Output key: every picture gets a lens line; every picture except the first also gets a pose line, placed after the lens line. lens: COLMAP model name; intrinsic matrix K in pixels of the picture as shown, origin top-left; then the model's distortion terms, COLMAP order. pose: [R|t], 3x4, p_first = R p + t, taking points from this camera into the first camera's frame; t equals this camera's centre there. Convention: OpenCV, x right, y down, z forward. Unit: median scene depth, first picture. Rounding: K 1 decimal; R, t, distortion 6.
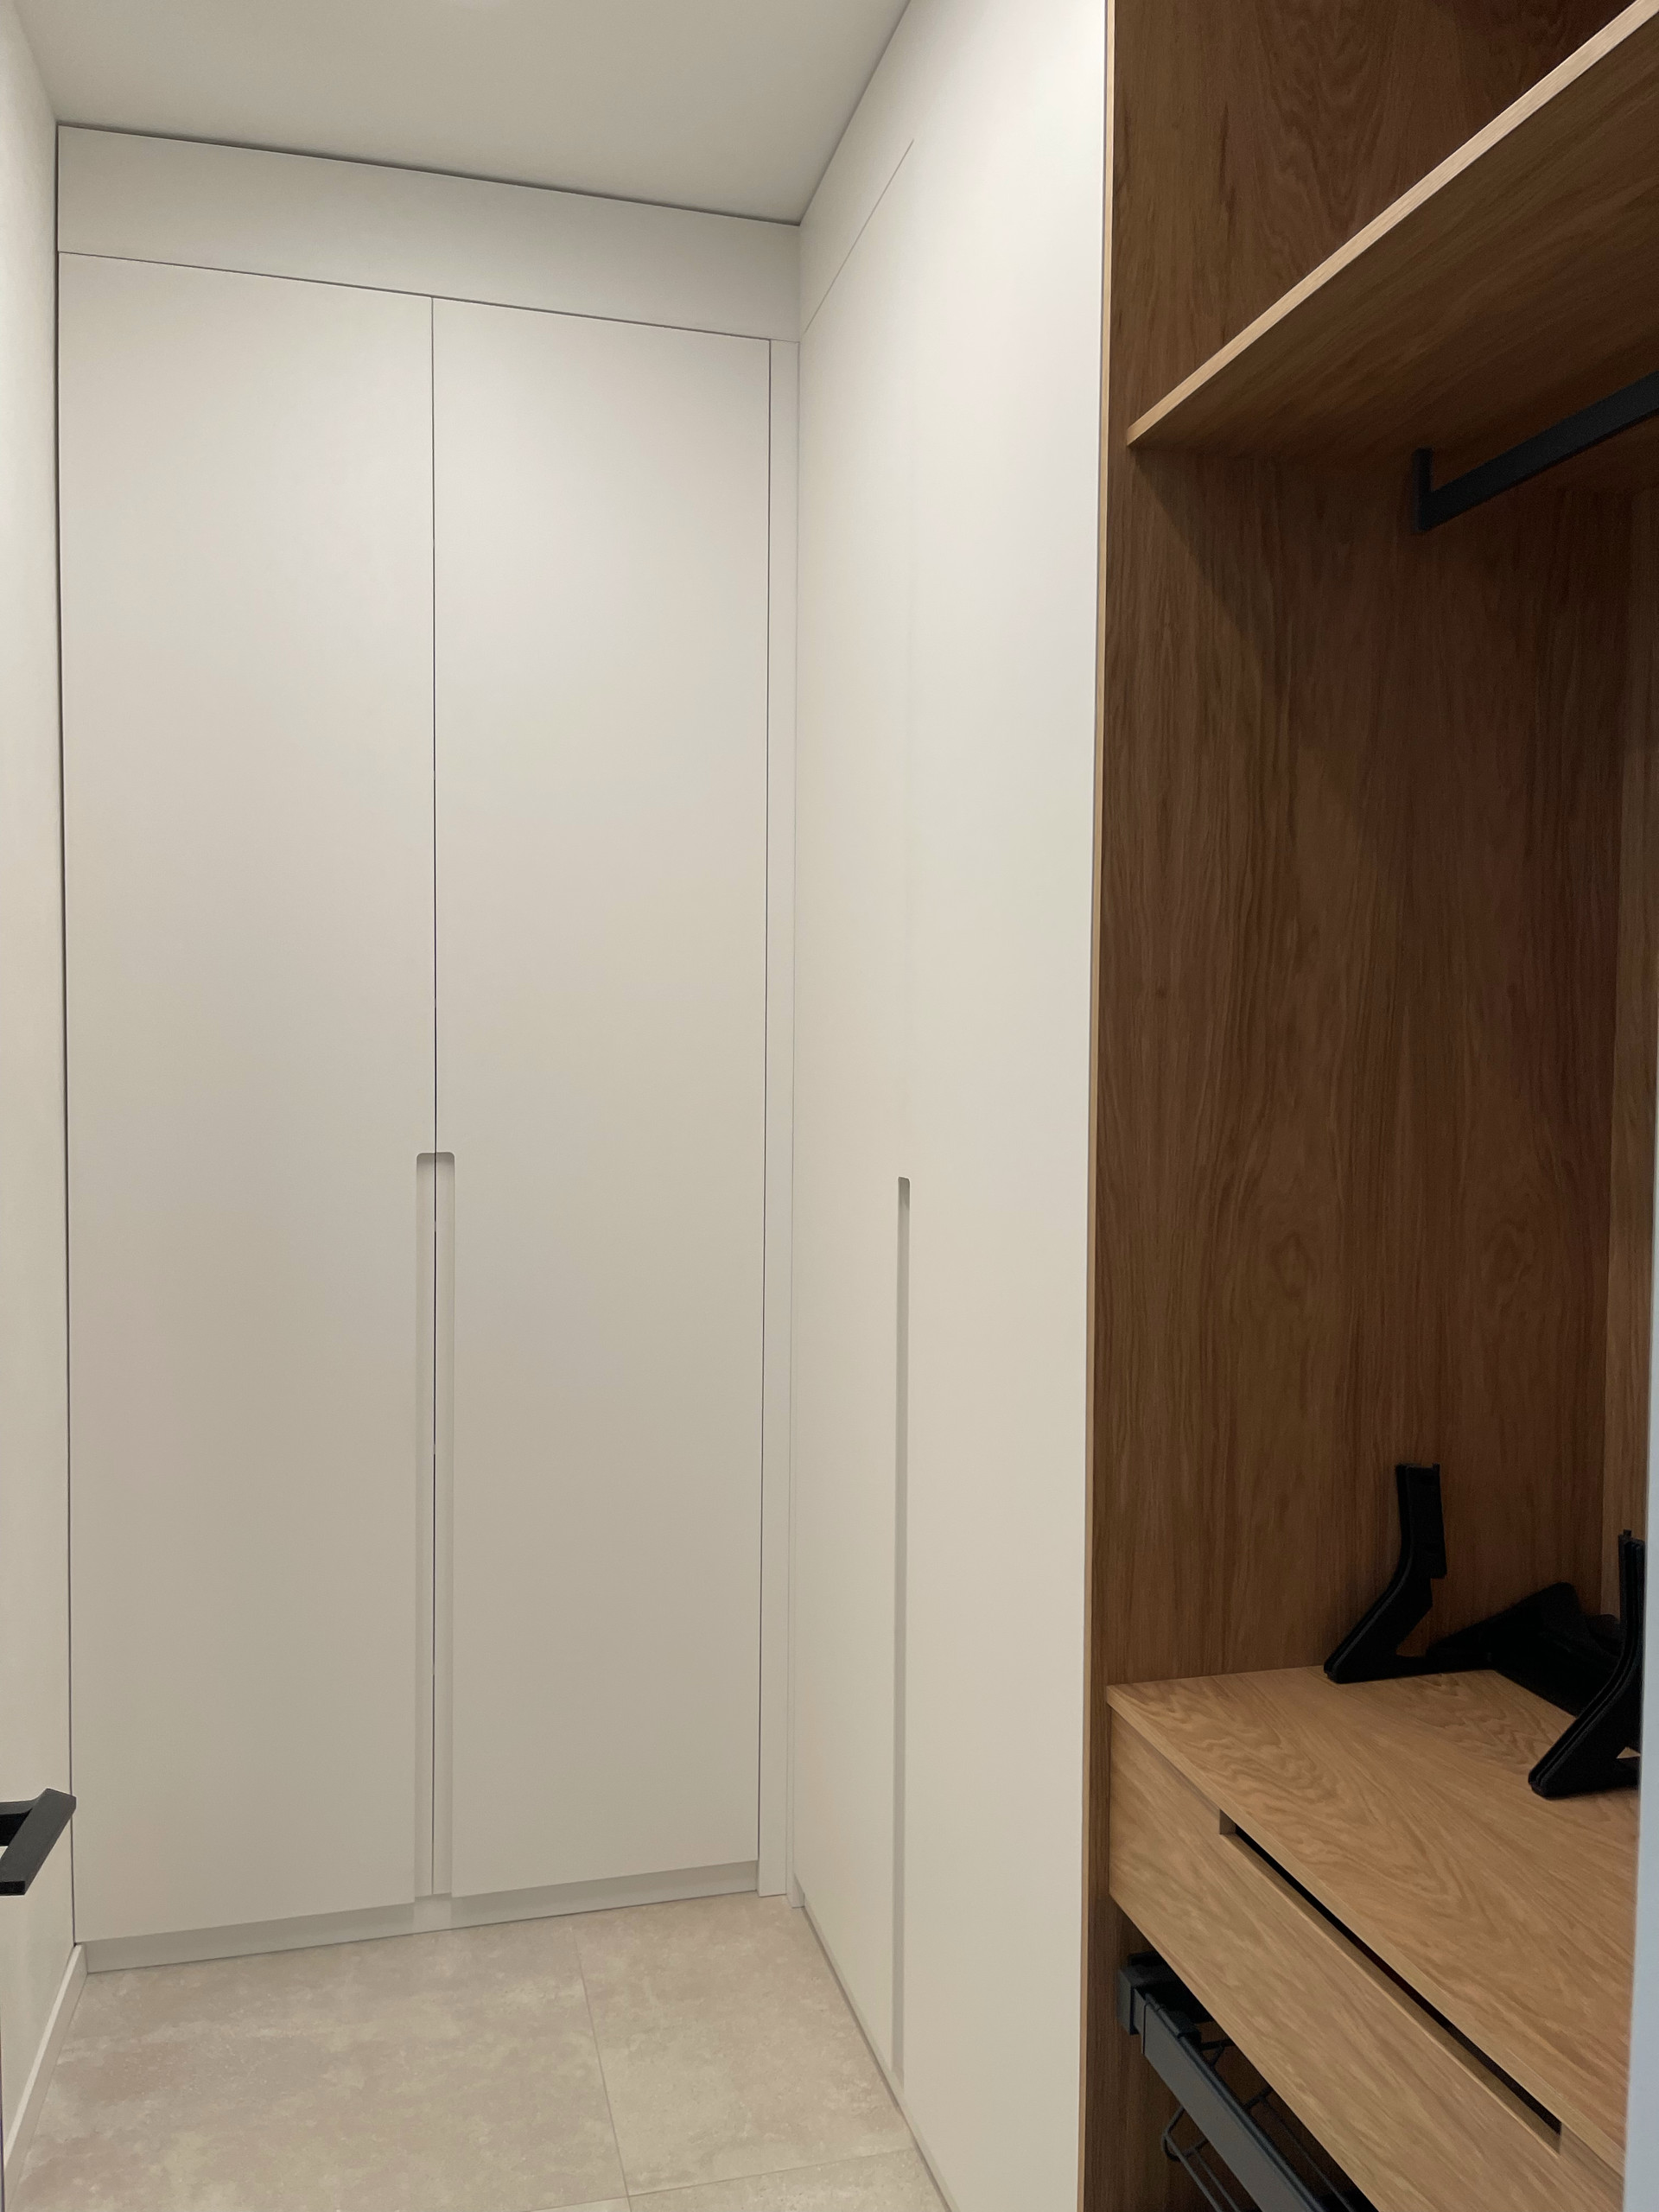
lens RADIAL K [[1663.5, 0, 826.3], [0, 1663.5, 1112.8], [0, 0, 1]] dist [0.045753, -0.043197]
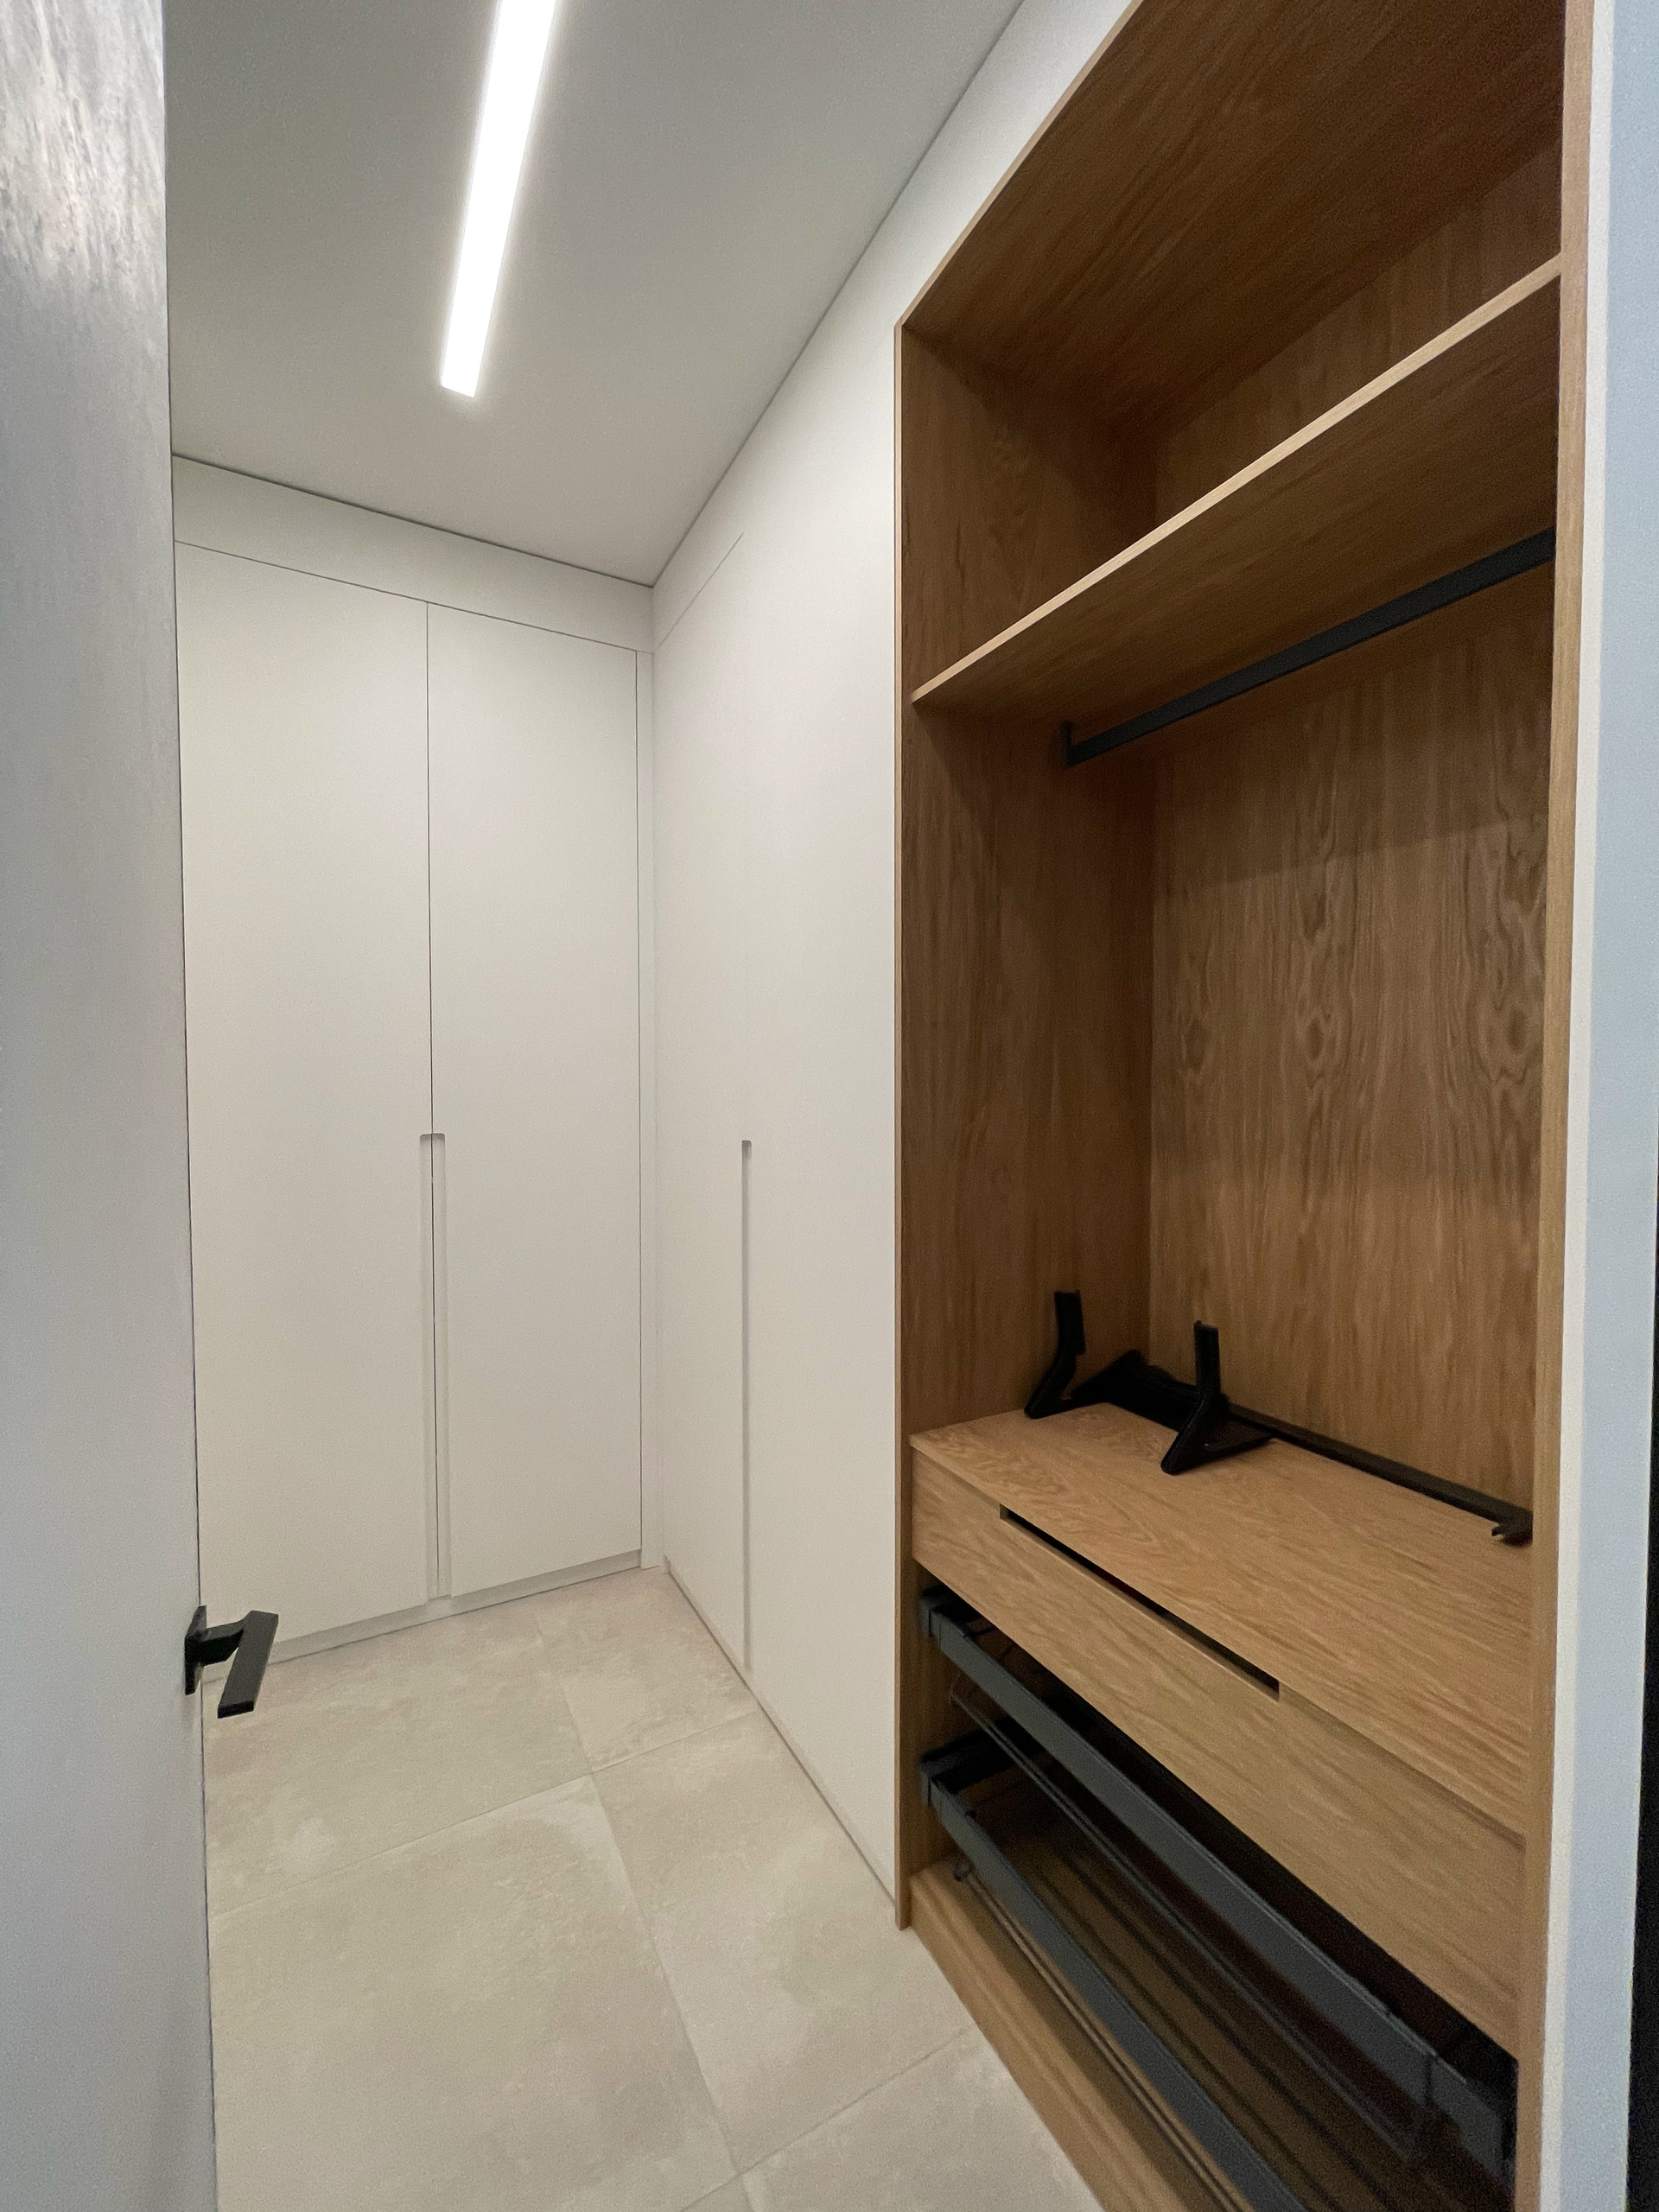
lens RADIAL K [[891.9, 0, 825.7], [0, 891.9, 1105.0], [0, 0, 1]] dist [-0.000292, 0.000304]
pose [[0.971206, -0.015406, 0.237742, -0.123429], [0.017060, 0.999842, -0.004899, 0.012067], [-0.237630, 0.008814, 0.971316, 0.140812]]
